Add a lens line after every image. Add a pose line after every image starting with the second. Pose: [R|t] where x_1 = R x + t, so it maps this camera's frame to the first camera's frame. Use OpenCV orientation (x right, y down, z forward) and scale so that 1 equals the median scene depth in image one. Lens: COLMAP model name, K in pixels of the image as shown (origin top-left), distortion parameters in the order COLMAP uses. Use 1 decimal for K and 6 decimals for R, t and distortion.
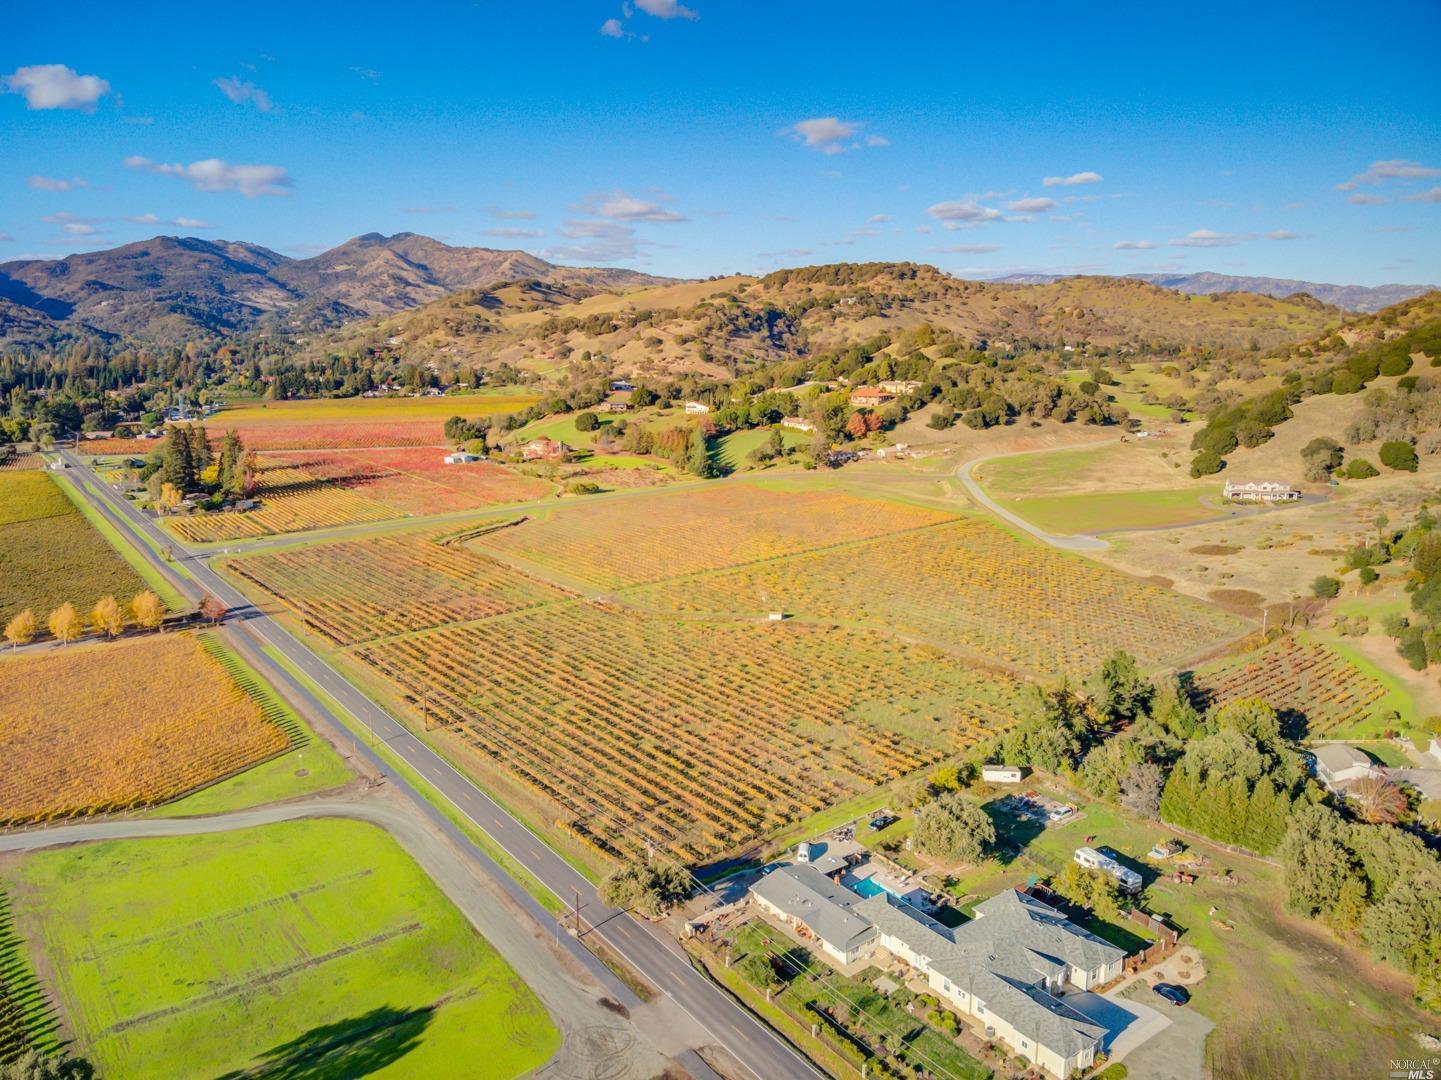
lens RADIAL K [[1027.8, 0, 715.0], [0, 1027.8, 547.6], [0, 0, 1]] dist [0.118230, -0.191270]
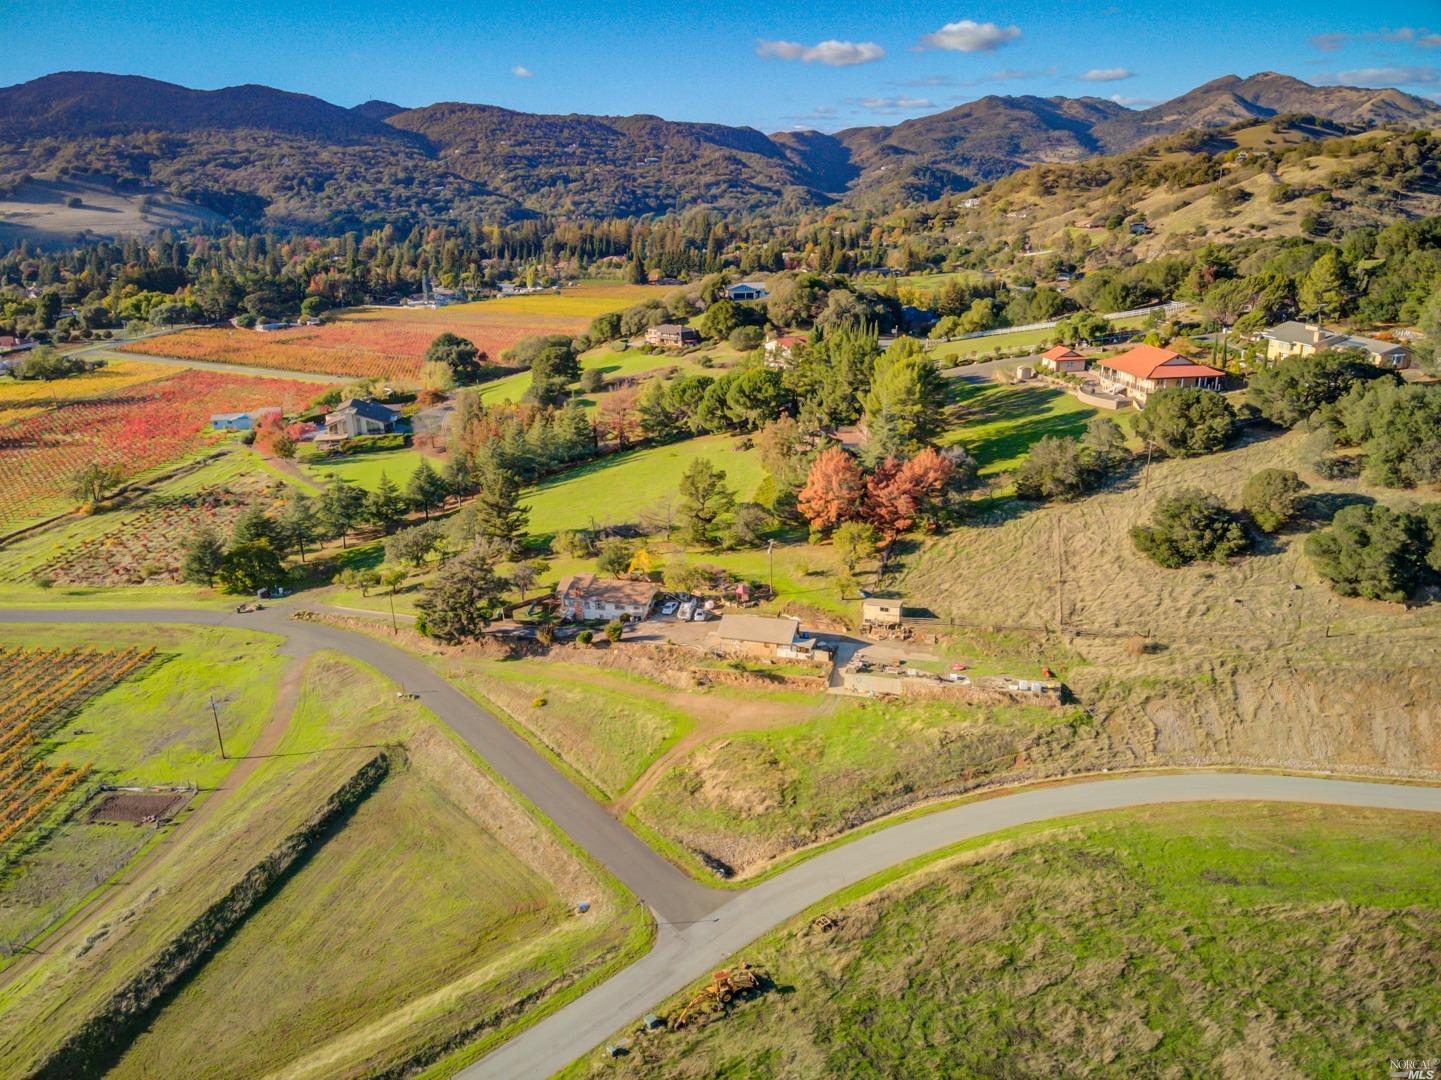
lens RADIAL K [[1027.8, 0, 715.0], [0, 1027.8, 547.6], [0, 0, 1]] dist [0.118230, -0.191270]
pose [[0.711889, 0.215722, -0.668340, 0.045876], [-0.133366, 0.975864, 0.172926, -0.021905], [0.689513, -0.033970, 0.723477, 0.114035]]
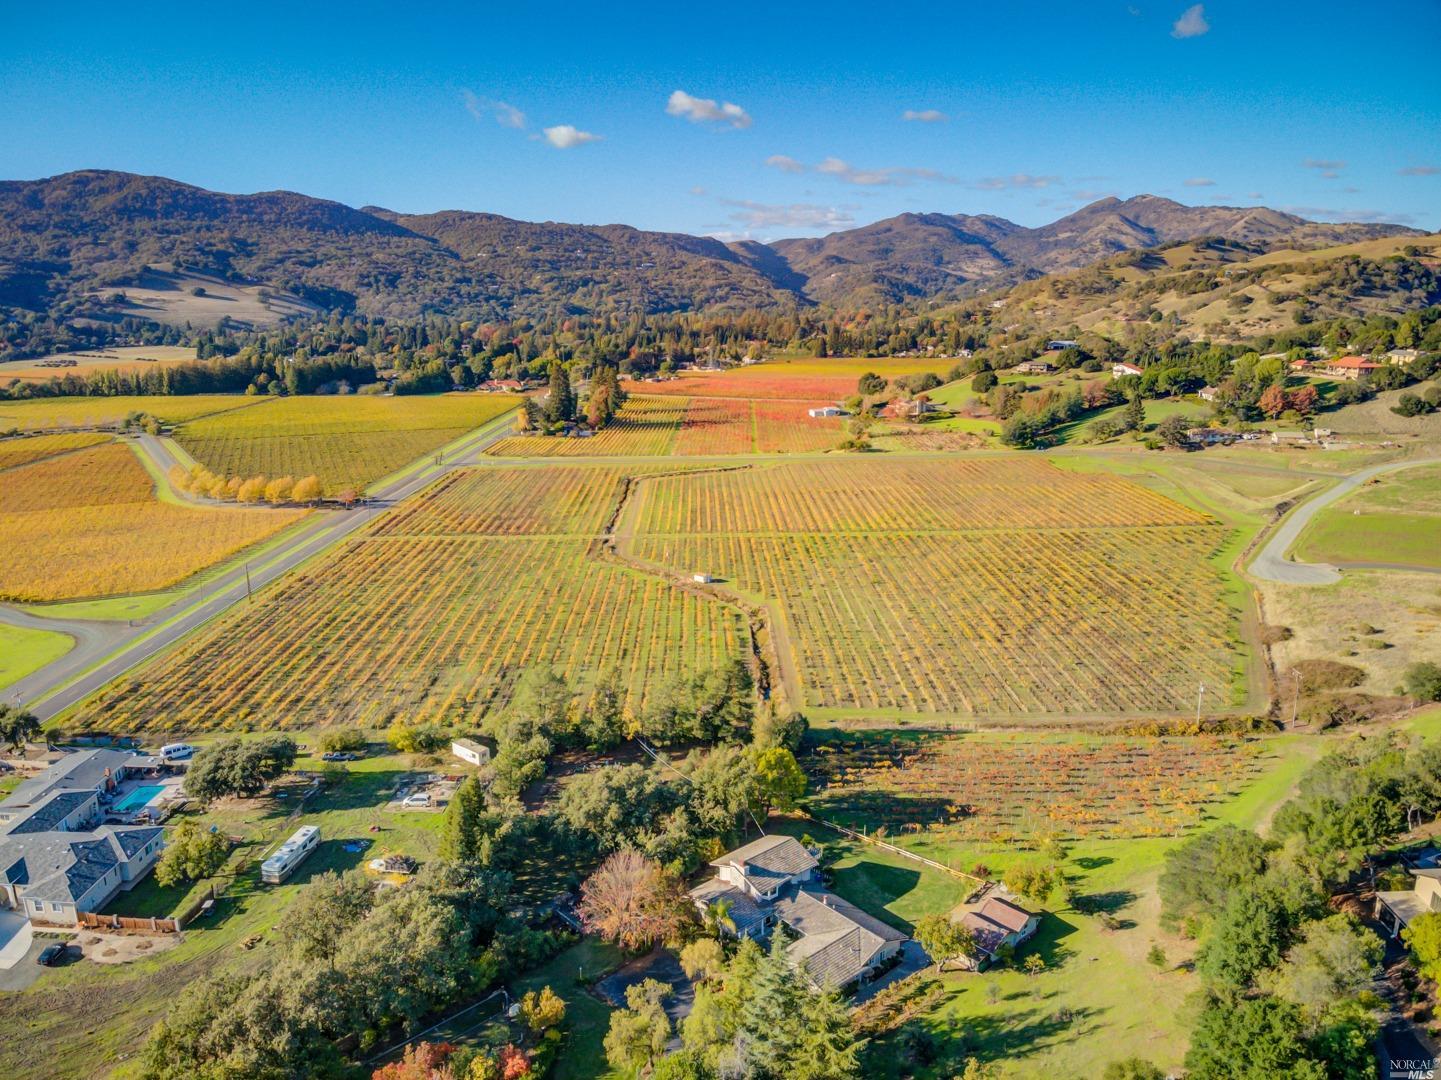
lens RADIAL K [[1027.8, 0, 715.0], [0, 1027.8, 547.6], [0, 0, 1]] dist [0.118230, -0.191270]
pose [[0.778314, 0.147714, -0.610252, 0.045124], [-0.130989, 0.988746, 0.072267, -0.001966], [0.614059, 0.023690, 0.788904, 0.020995]]
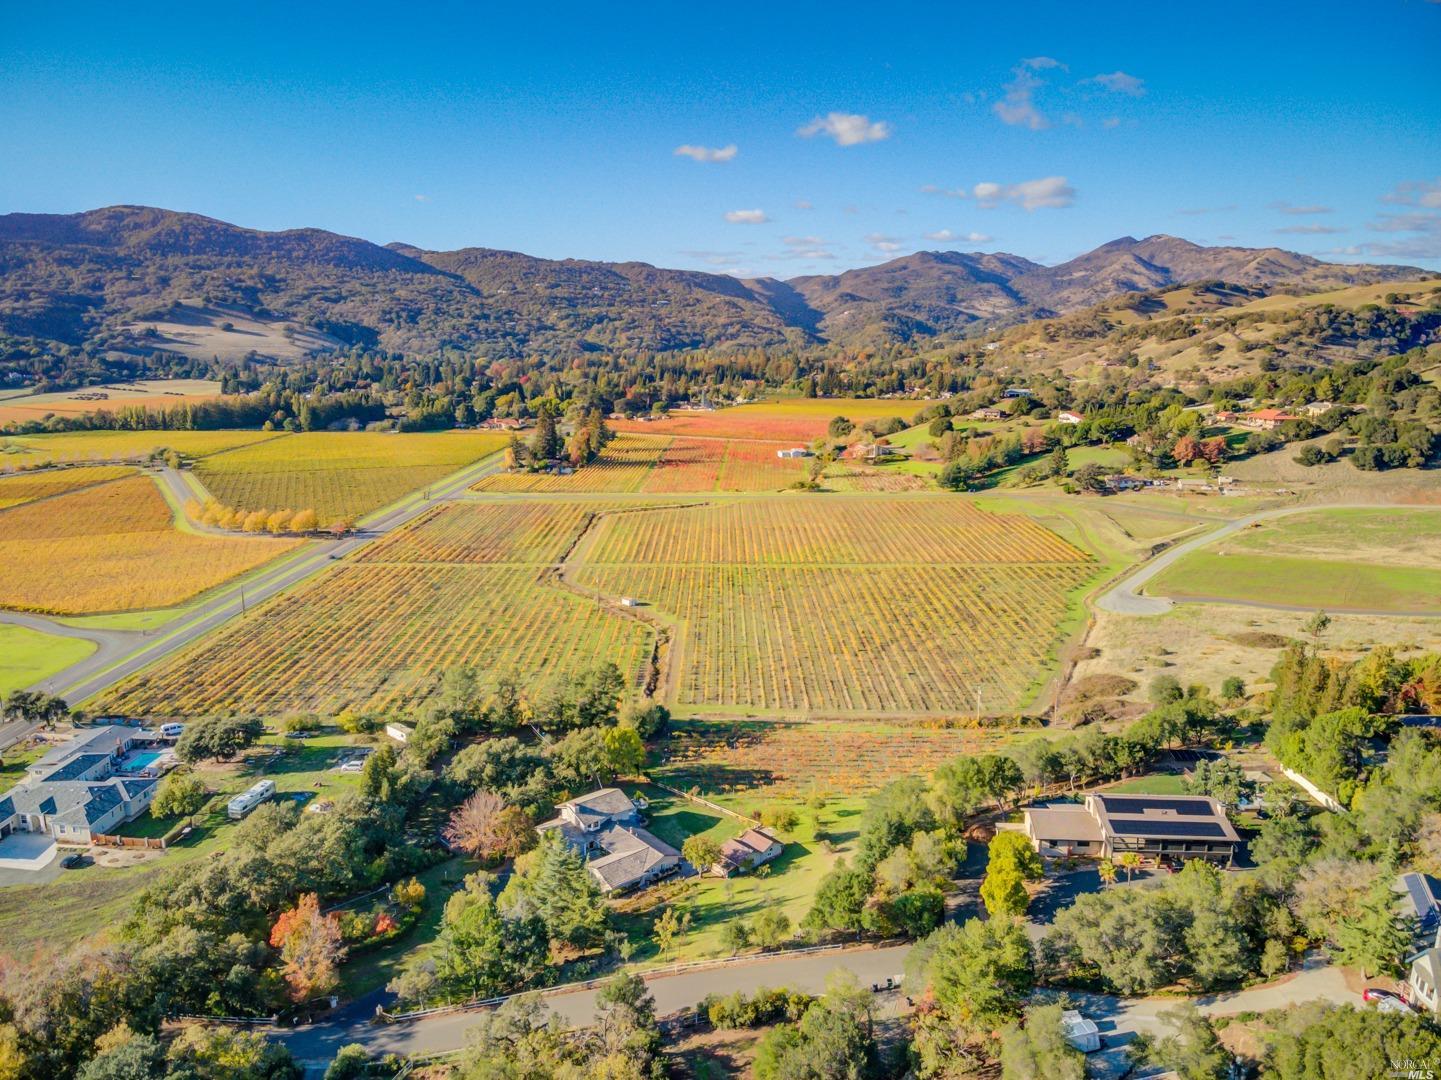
lens RADIAL K [[1027.8, 0, 715.0], [0, 1027.8, 547.6], [0, 0, 1]] dist [0.118230, -0.191270]
pose [[0.764421, 0.139059, -0.629543, 0.057785], [-0.142509, 0.988753, 0.045364, -0.003658], [0.628771, 0.055038, 0.775641, 0.016312]]
